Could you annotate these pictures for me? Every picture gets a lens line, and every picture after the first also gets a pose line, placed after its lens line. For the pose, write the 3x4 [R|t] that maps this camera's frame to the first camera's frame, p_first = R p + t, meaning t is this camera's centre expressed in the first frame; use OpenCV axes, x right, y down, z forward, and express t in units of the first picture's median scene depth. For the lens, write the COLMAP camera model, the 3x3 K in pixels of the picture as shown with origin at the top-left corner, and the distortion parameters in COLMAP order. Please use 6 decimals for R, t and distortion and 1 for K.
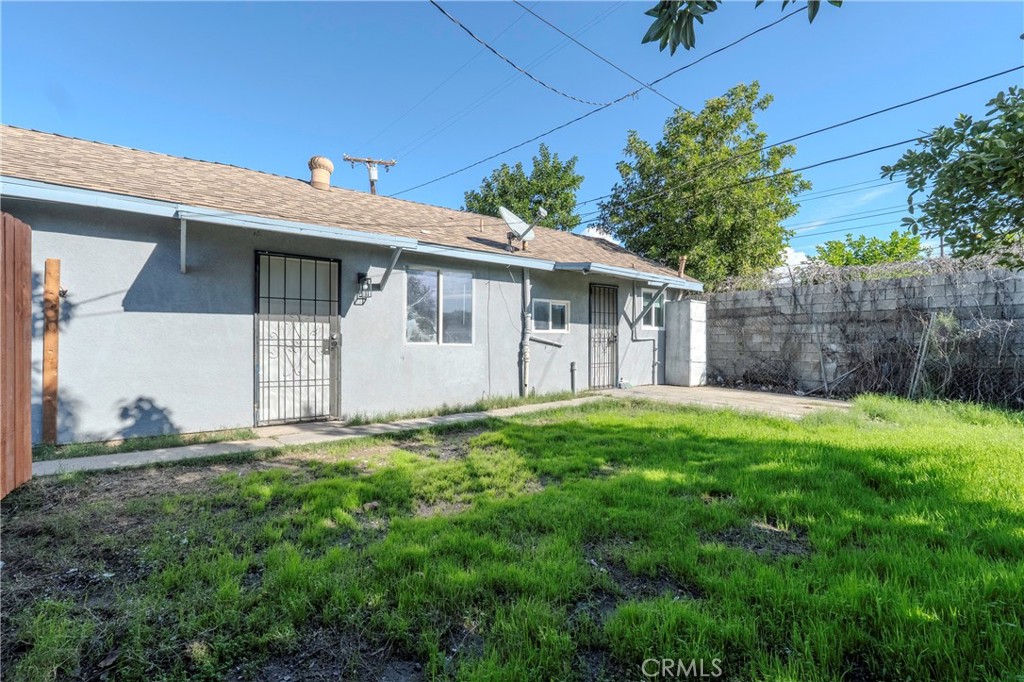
lens RADIAL K [[421.5, 0, 508.6], [0, 421.5, 340.6], [0, 0, 1]] dist [-0.004024, -0.000323]
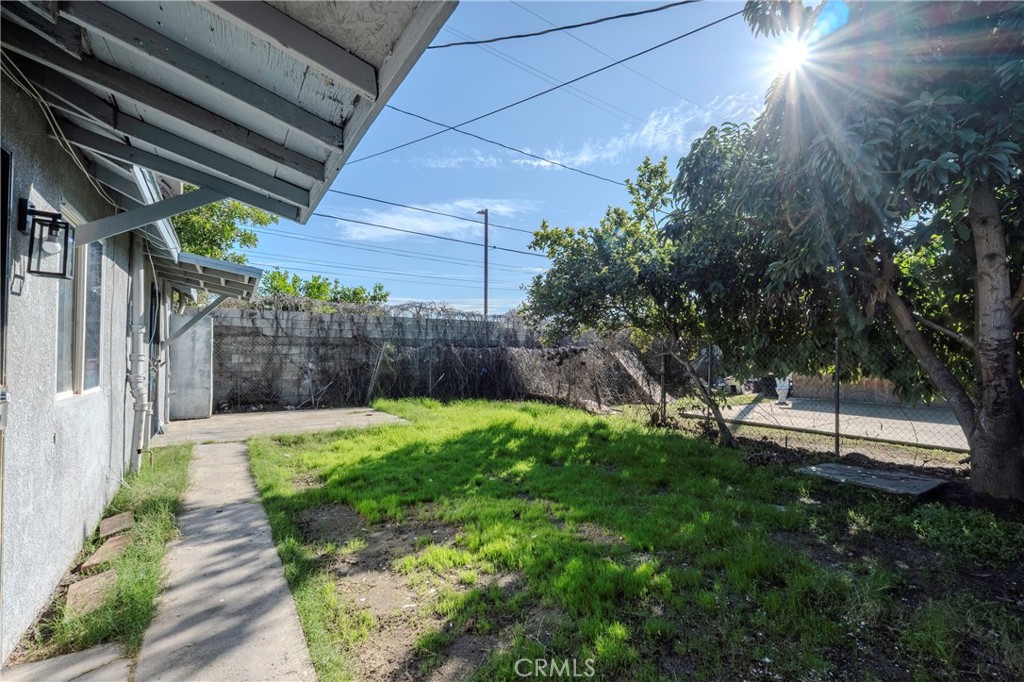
lens RADIAL K [[421.5, 0, 508.6], [0, 421.5, 340.6], [0, 0, 1]] dist [-0.004024, -0.000323]
pose [[0.067049, 0.025715, 0.997418, -0.405562], [0.002111, 0.999662, -0.025915, -0.024278], [-0.997747, 0.003844, 0.066972, 0.367953]]
